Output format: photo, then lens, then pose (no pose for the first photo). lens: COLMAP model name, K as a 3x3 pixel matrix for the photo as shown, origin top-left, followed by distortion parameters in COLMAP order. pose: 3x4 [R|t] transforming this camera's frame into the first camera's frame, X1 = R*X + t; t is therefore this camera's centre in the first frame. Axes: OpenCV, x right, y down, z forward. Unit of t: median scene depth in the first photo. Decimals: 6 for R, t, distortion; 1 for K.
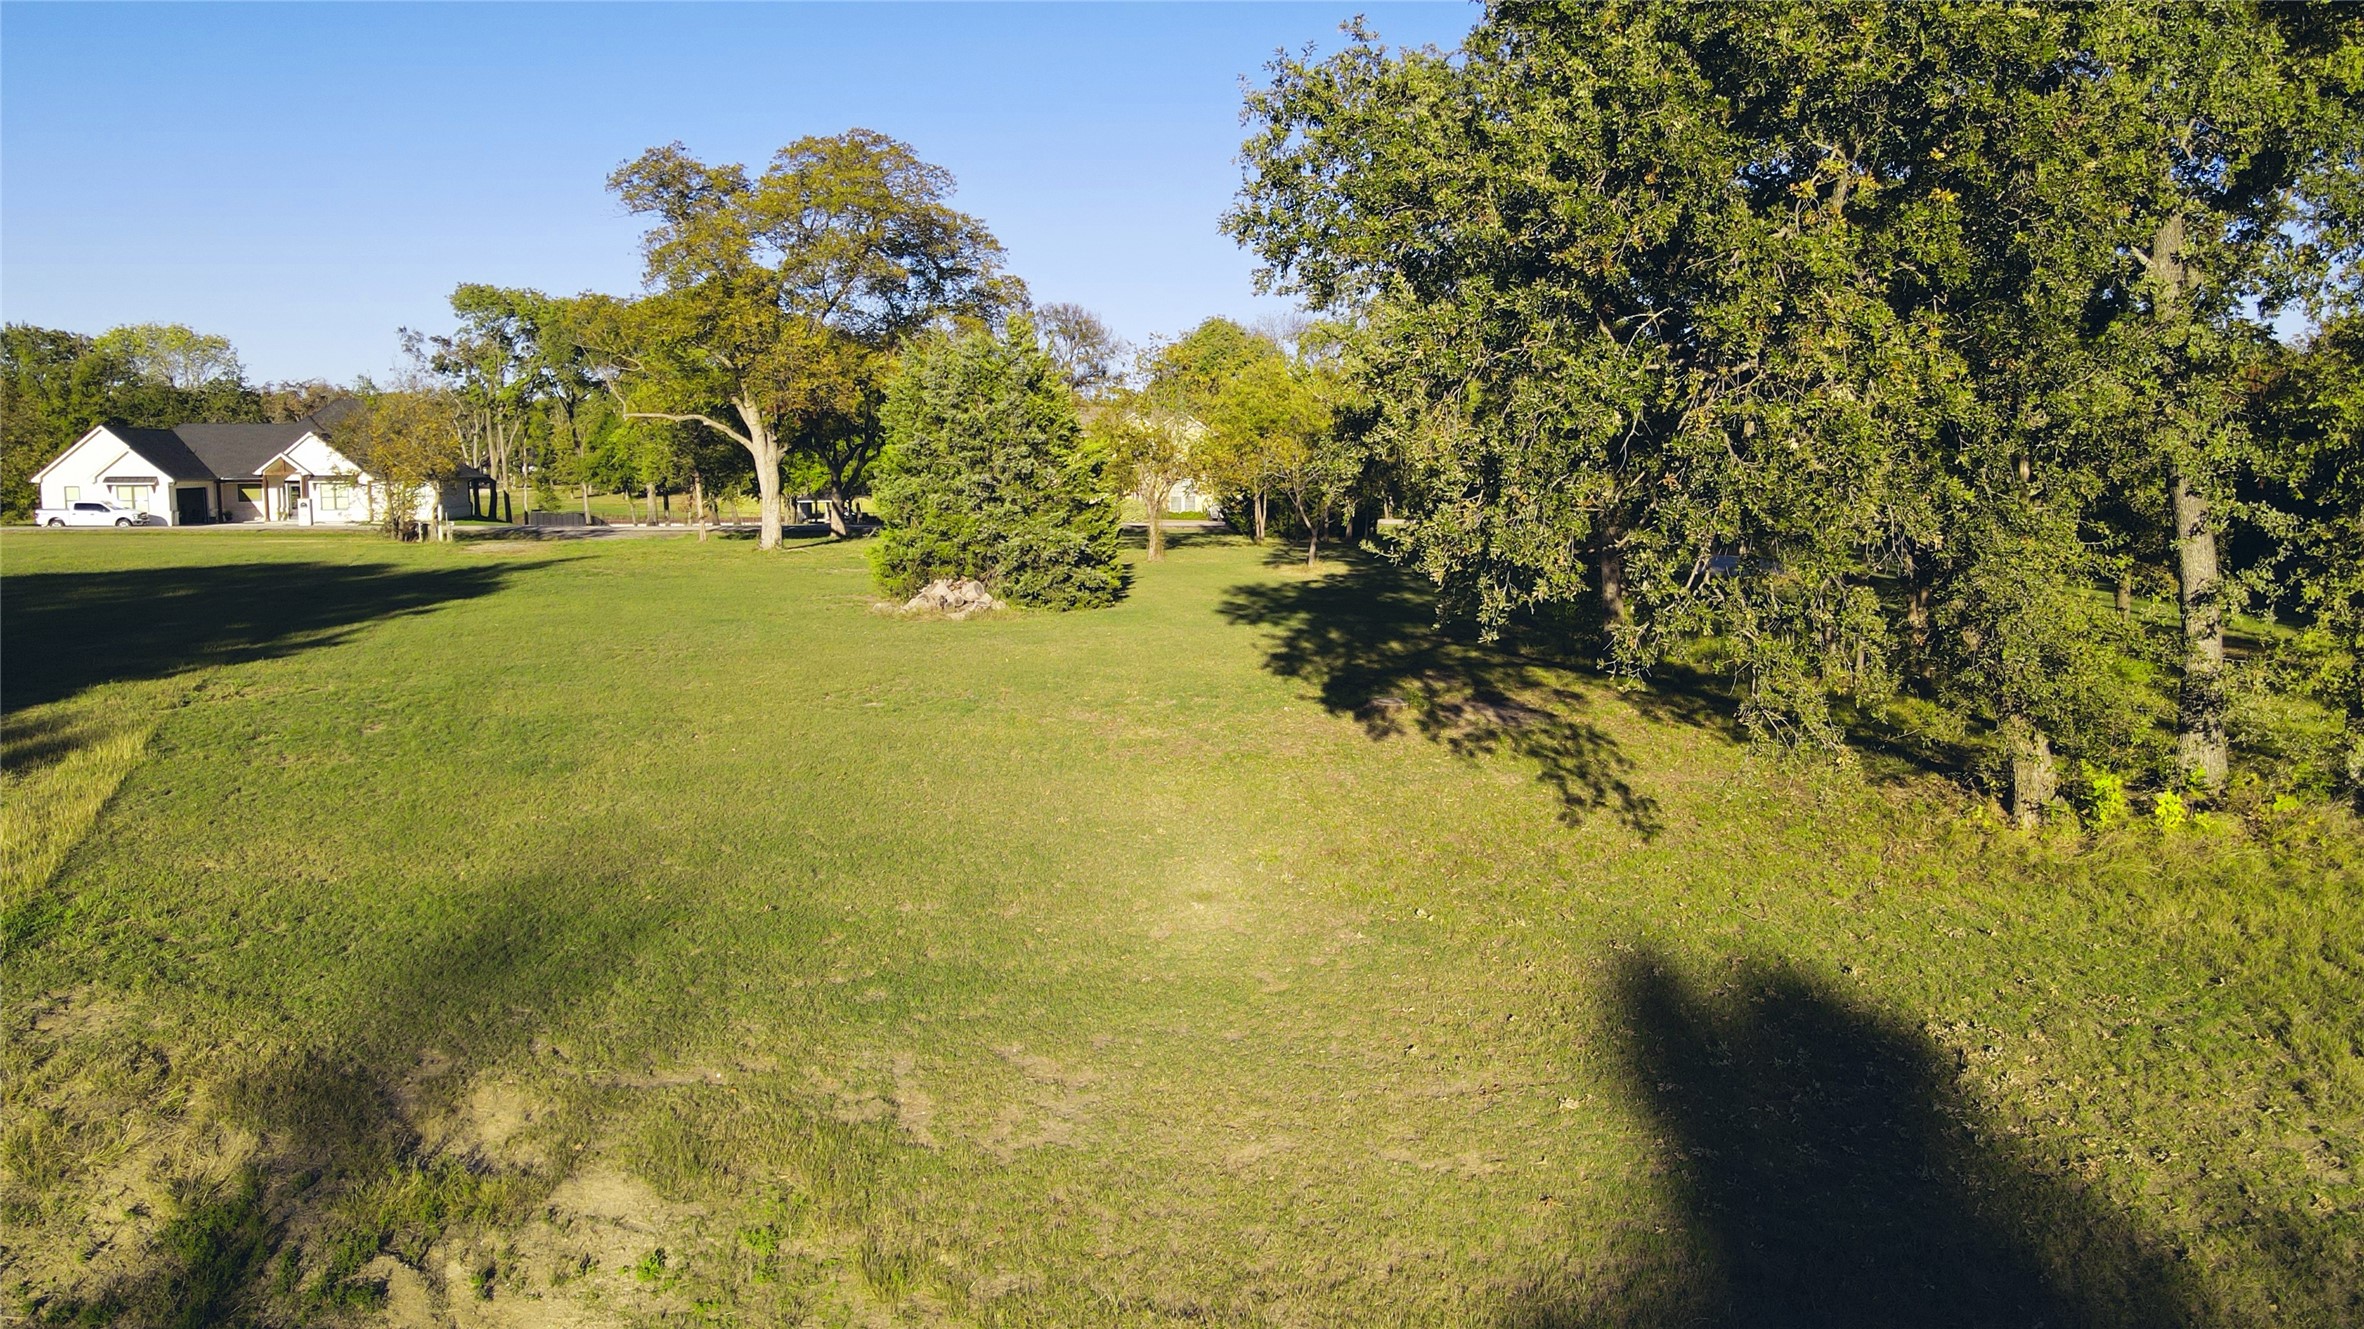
lens RADIAL K [[1738.8, 0, 1182.6], [0, 1738.8, 647.4], [0, 0, 1]] dist [-0.004704, 0.035621]
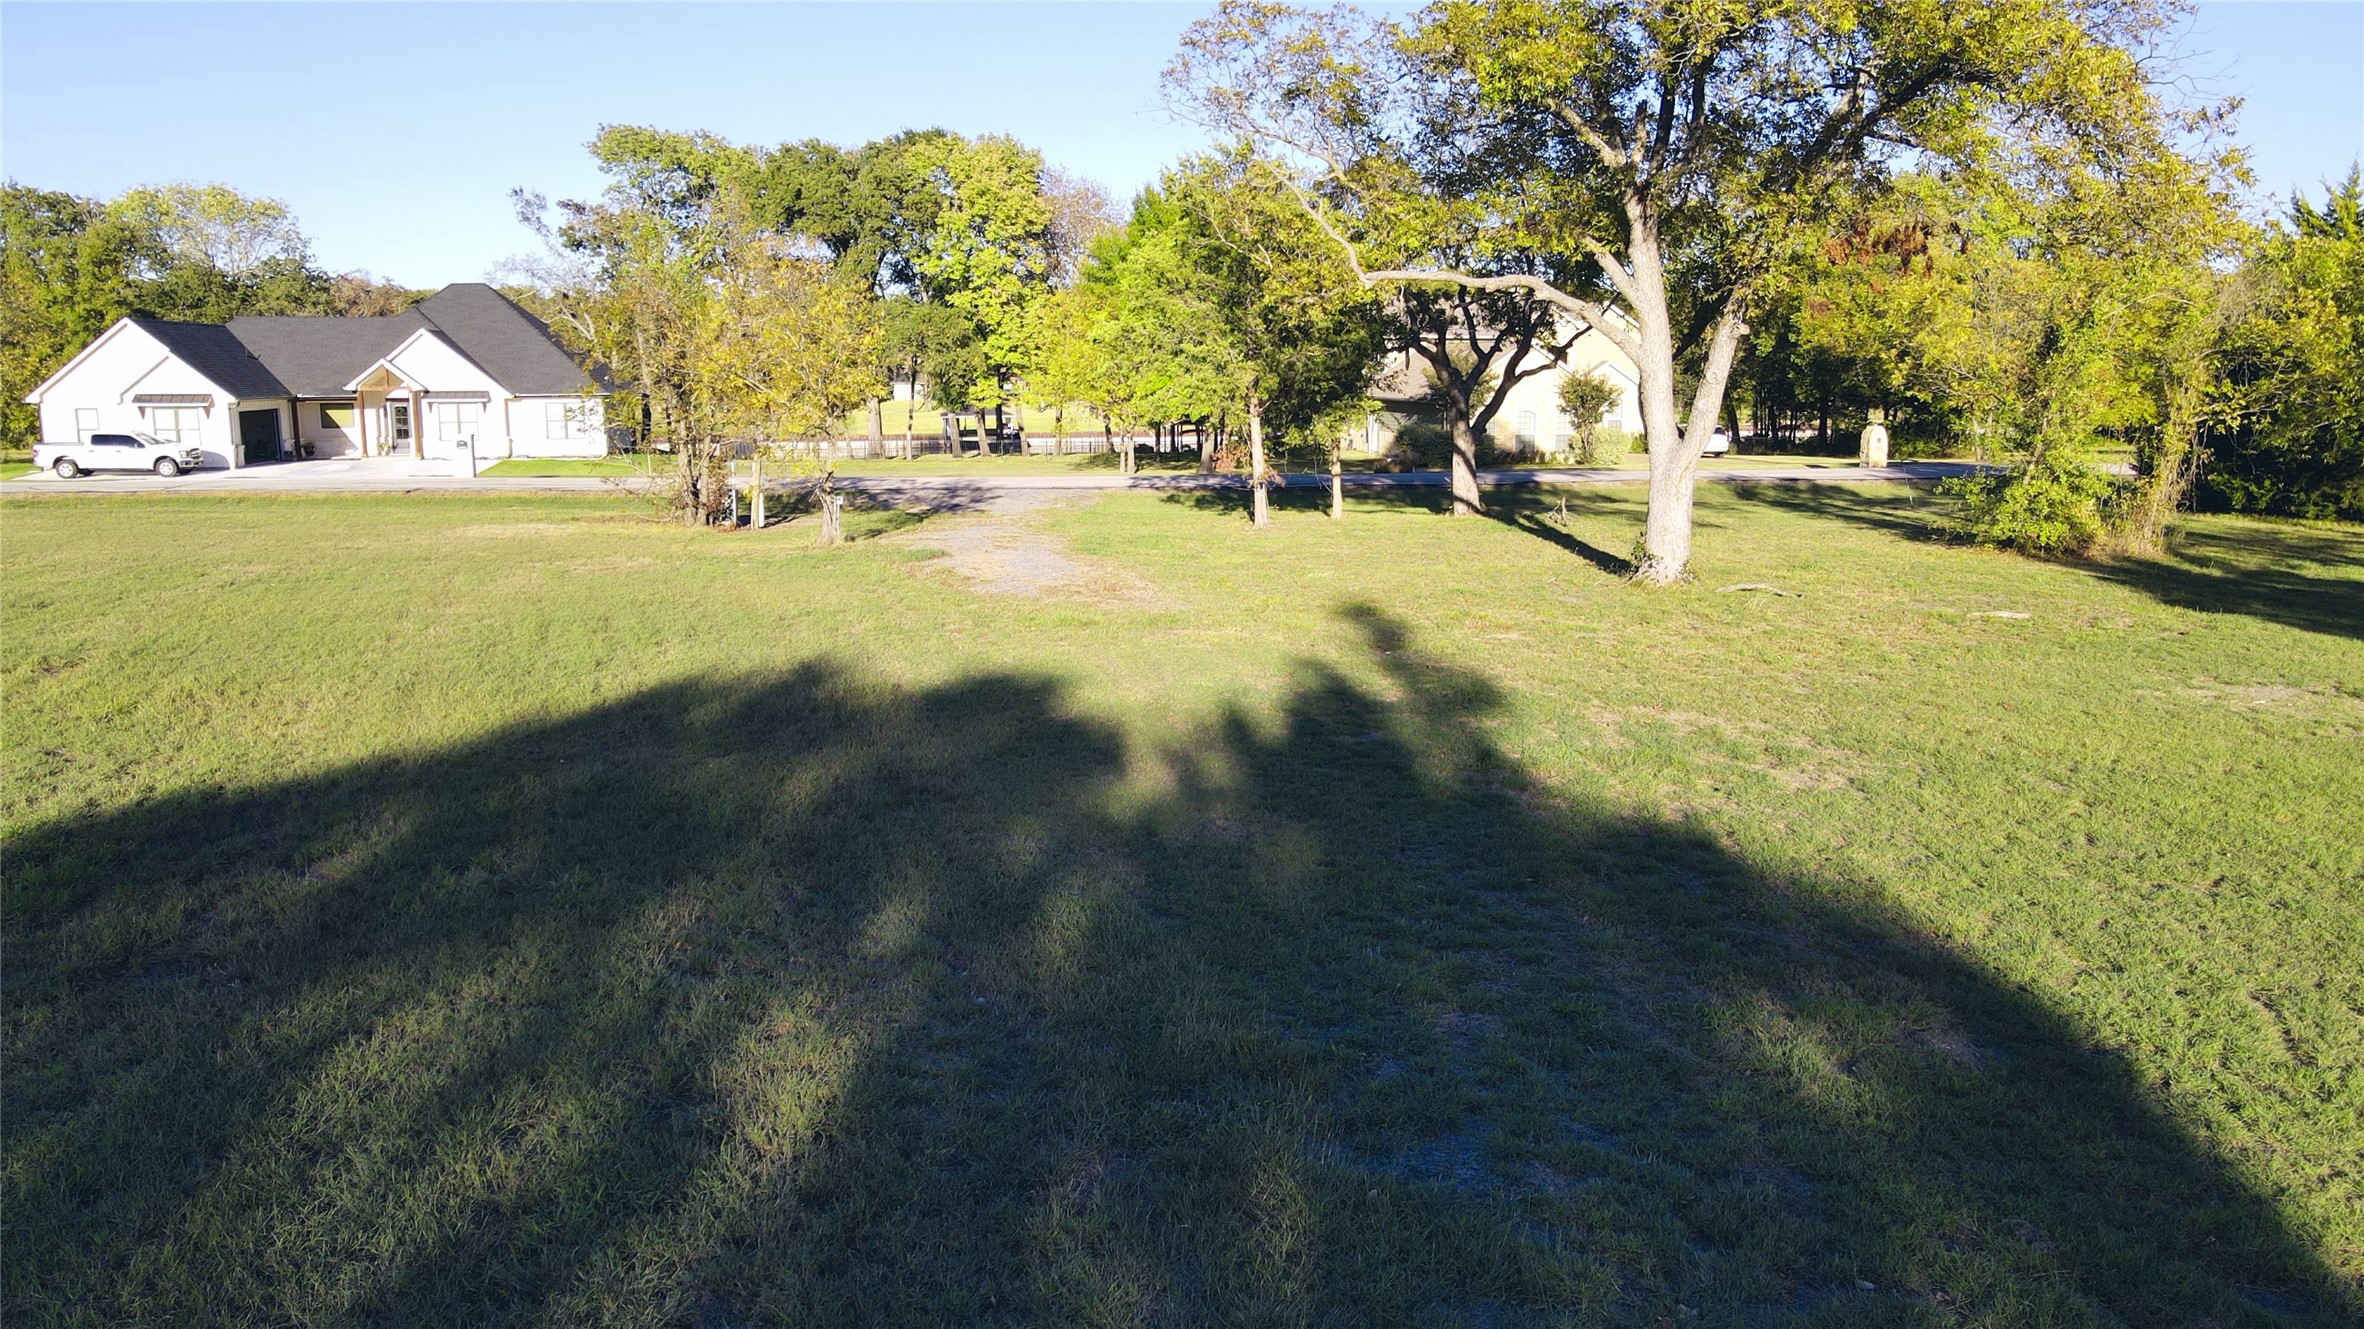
lens RADIAL K [[1738.8, 0, 1182.6], [0, 1738.8, 647.4], [0, 0, 1]] dist [-0.004704, 0.035621]
pose [[0.999984, 0.002712, -0.004987, -0.169128], [-0.002442, 0.998570, 0.053396, -0.029962], [0.005125, -0.053383, 0.998561, 0.261979]]
